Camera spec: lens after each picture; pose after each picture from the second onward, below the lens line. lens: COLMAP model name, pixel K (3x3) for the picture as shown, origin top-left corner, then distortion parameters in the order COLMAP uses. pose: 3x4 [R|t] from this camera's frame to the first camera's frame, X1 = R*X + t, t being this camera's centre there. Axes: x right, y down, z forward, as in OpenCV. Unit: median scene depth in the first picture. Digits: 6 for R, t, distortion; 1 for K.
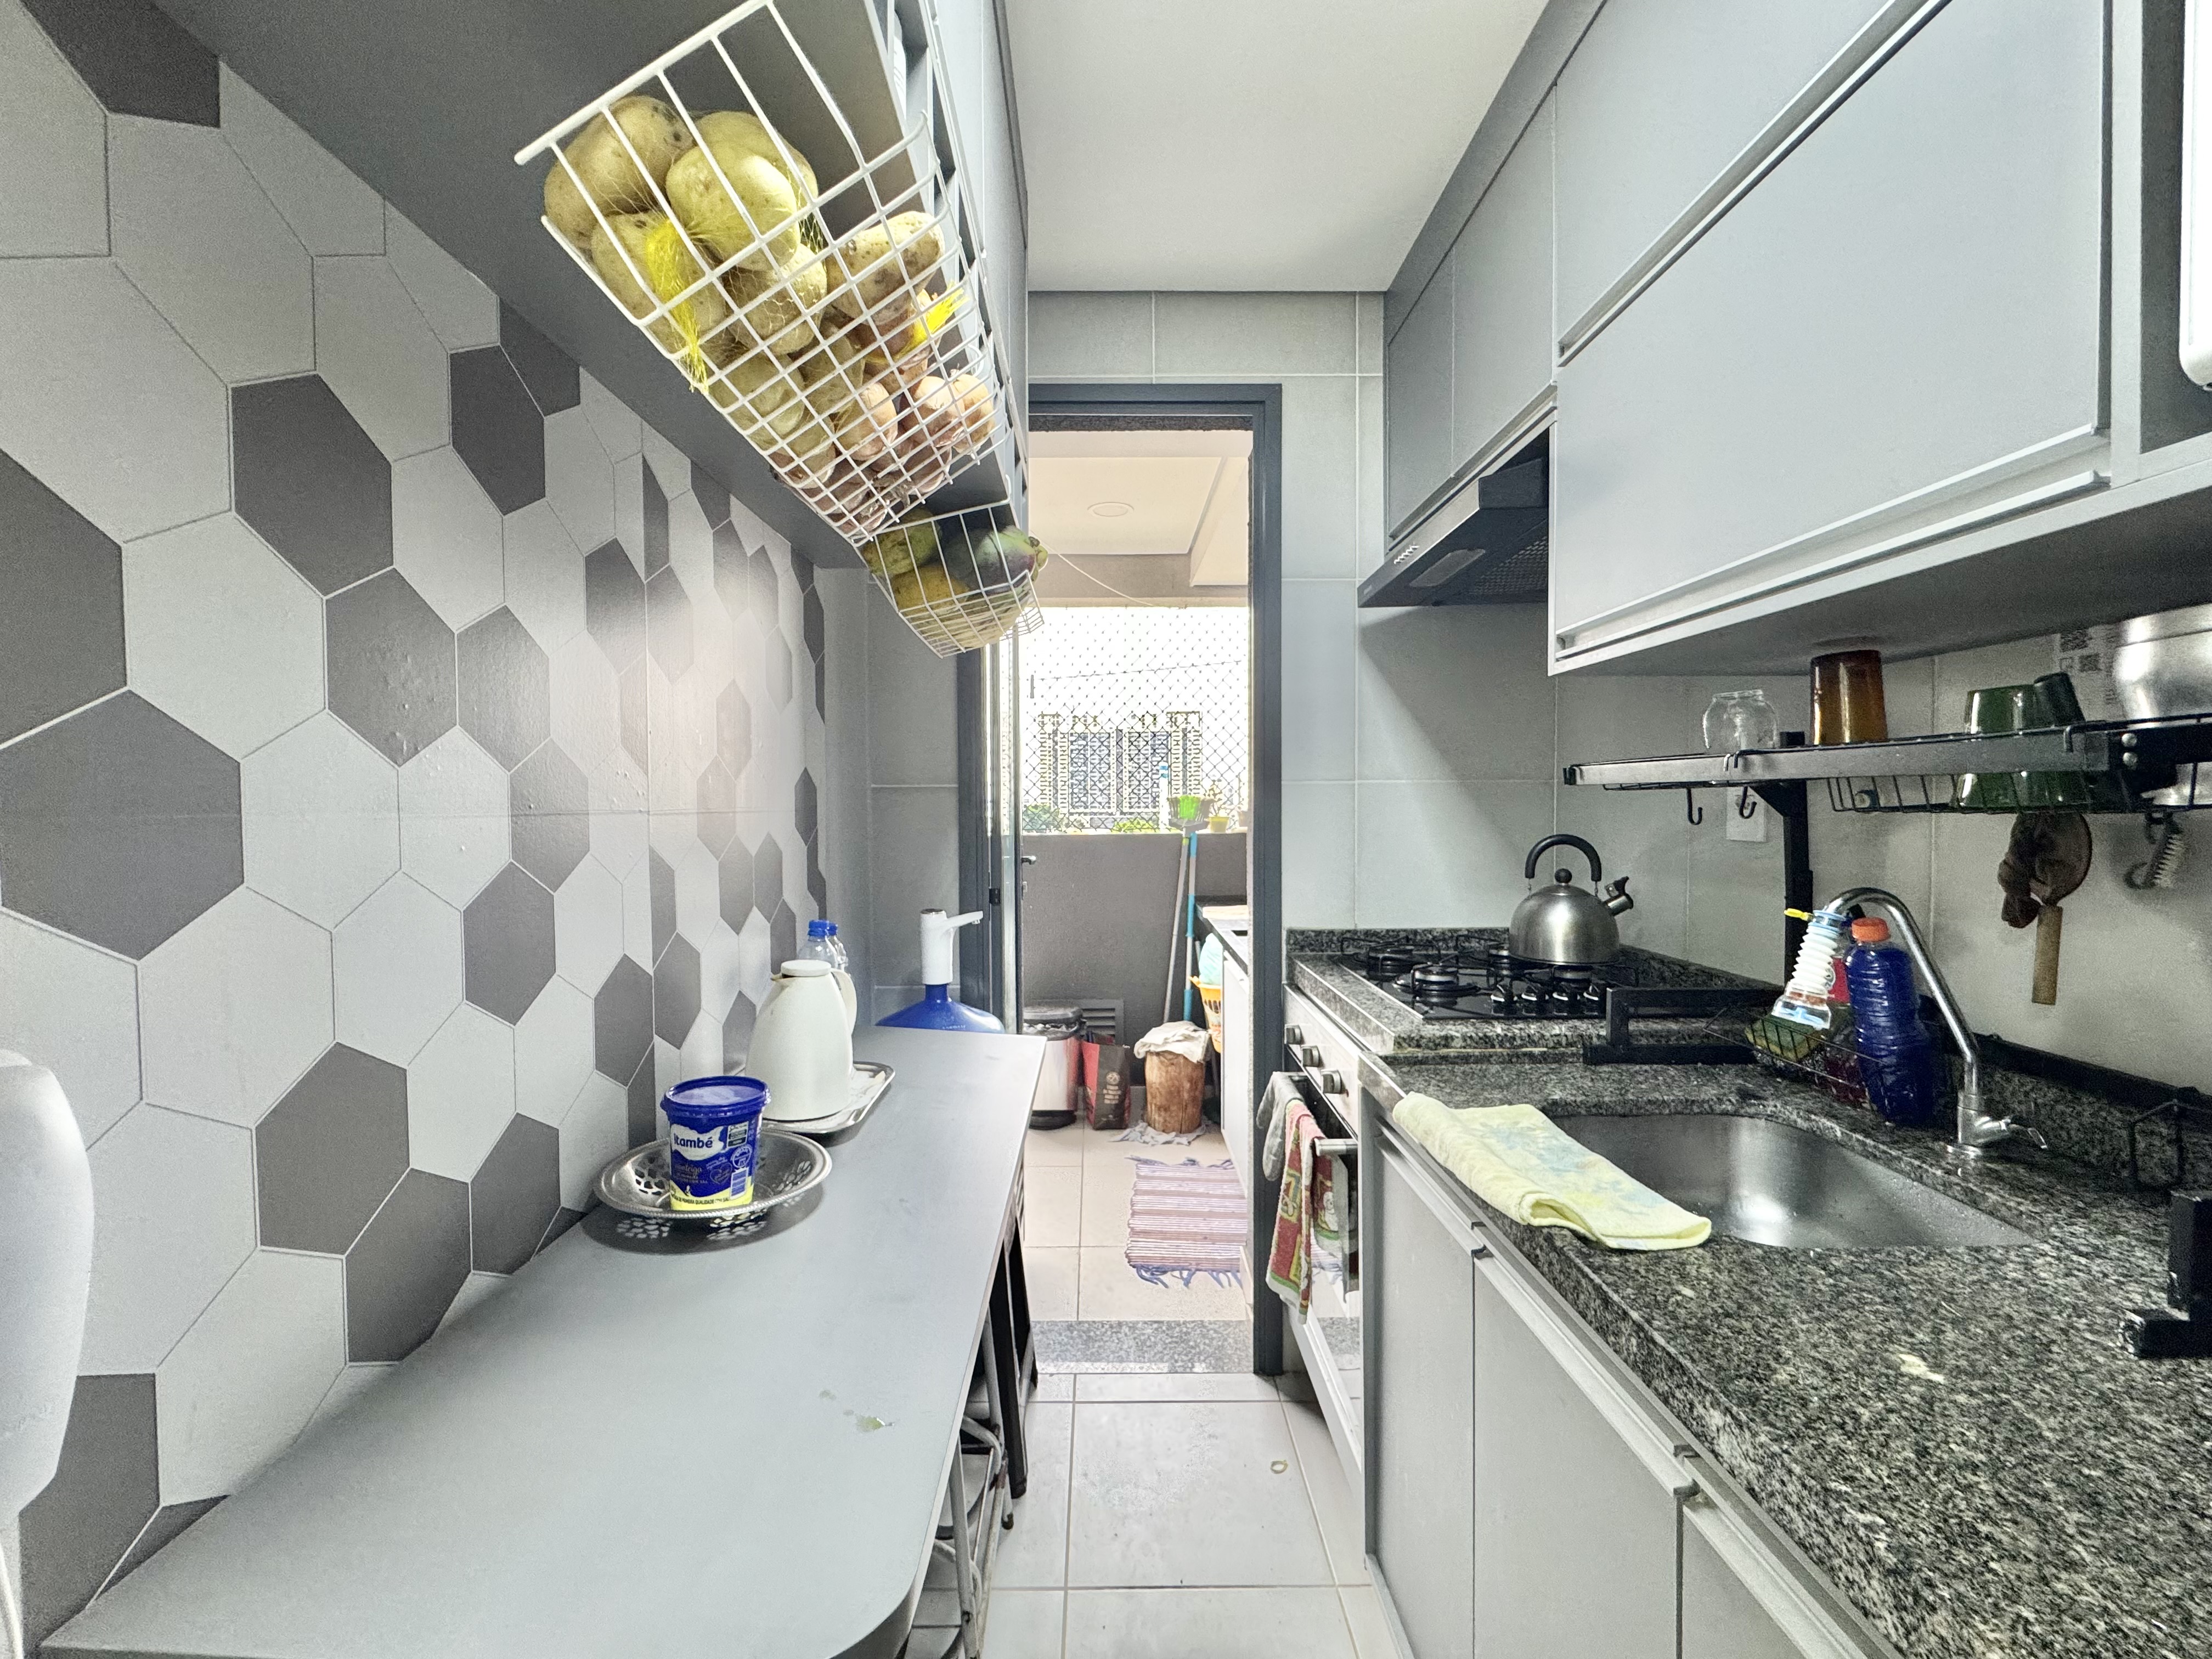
lens RADIAL K [[881.1, 0, 1104.8], [0, 881.1, 826.1], [0, 0, 1]] dist [-0.001463, 0.000350]
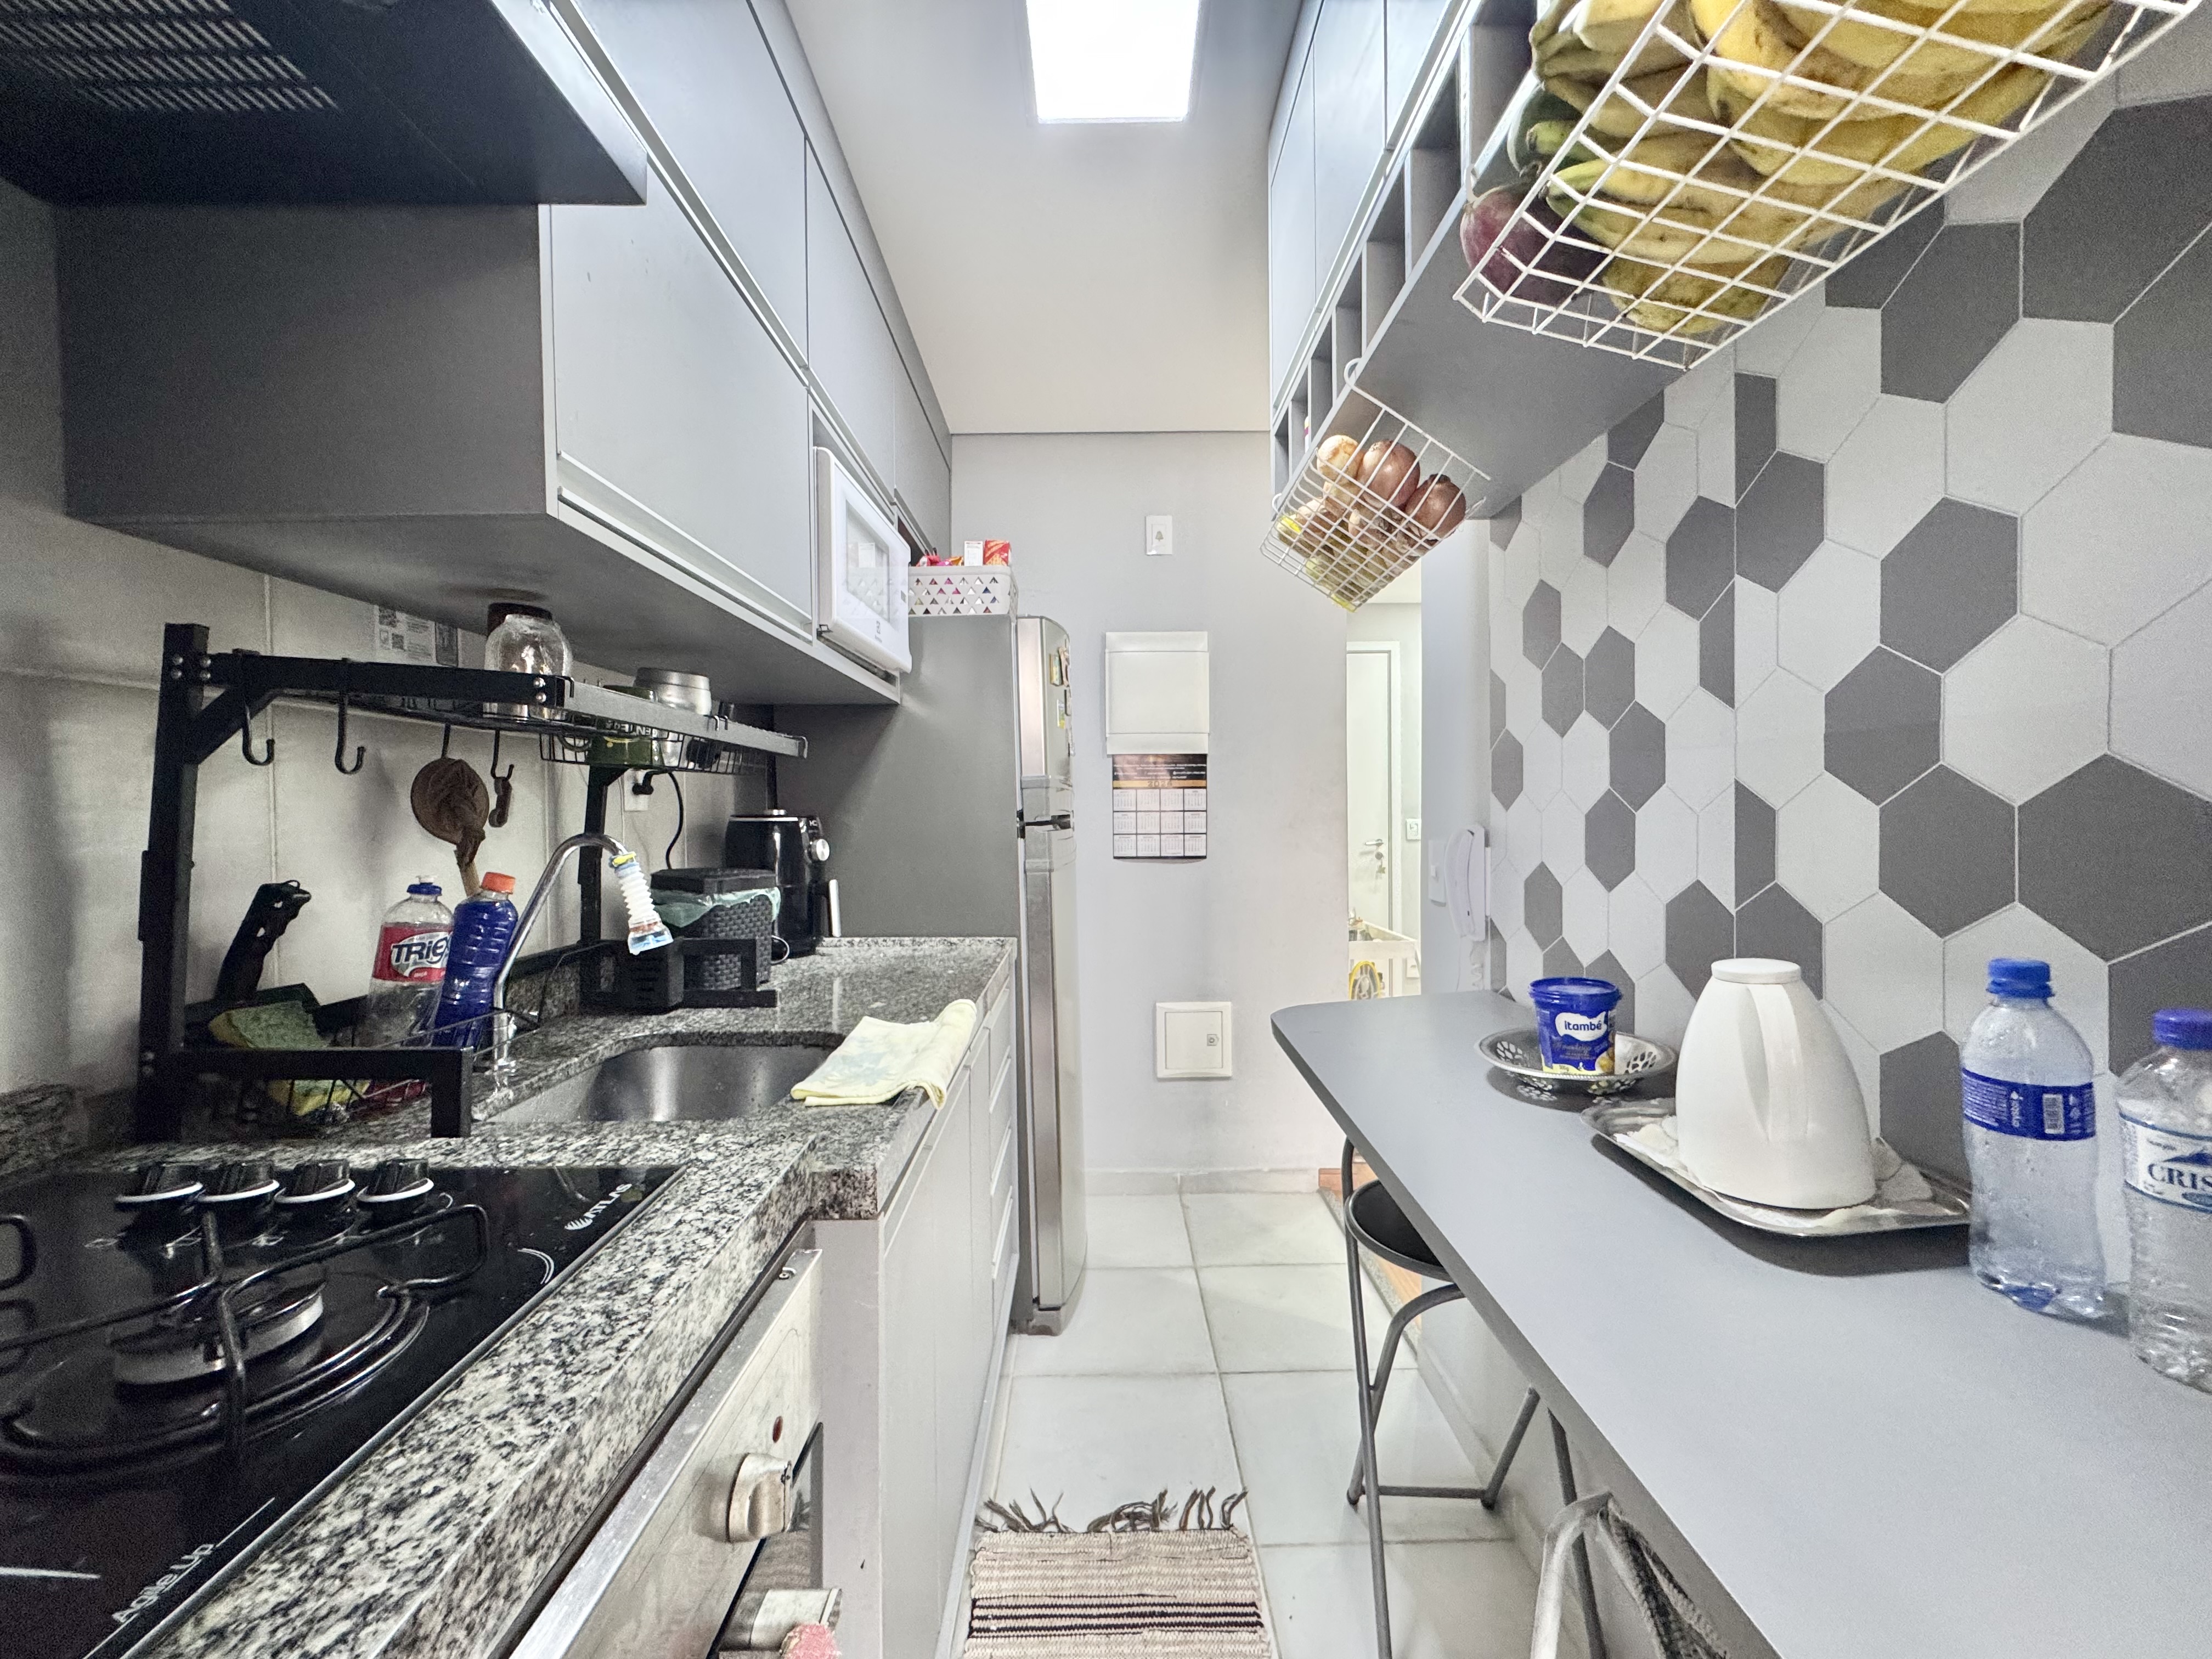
lens RADIAL K [[881.1, 0, 1104.8], [0, 881.1, 826.1], [0, 0, 1]] dist [-0.001463, 0.000350]
pose [[-0.999863, 0.015182, 0.006619, 0.130135], [0.015494, 0.998634, 0.049891, 0.009571], [-0.005853, 0.049987, -0.998733, 1.577152]]
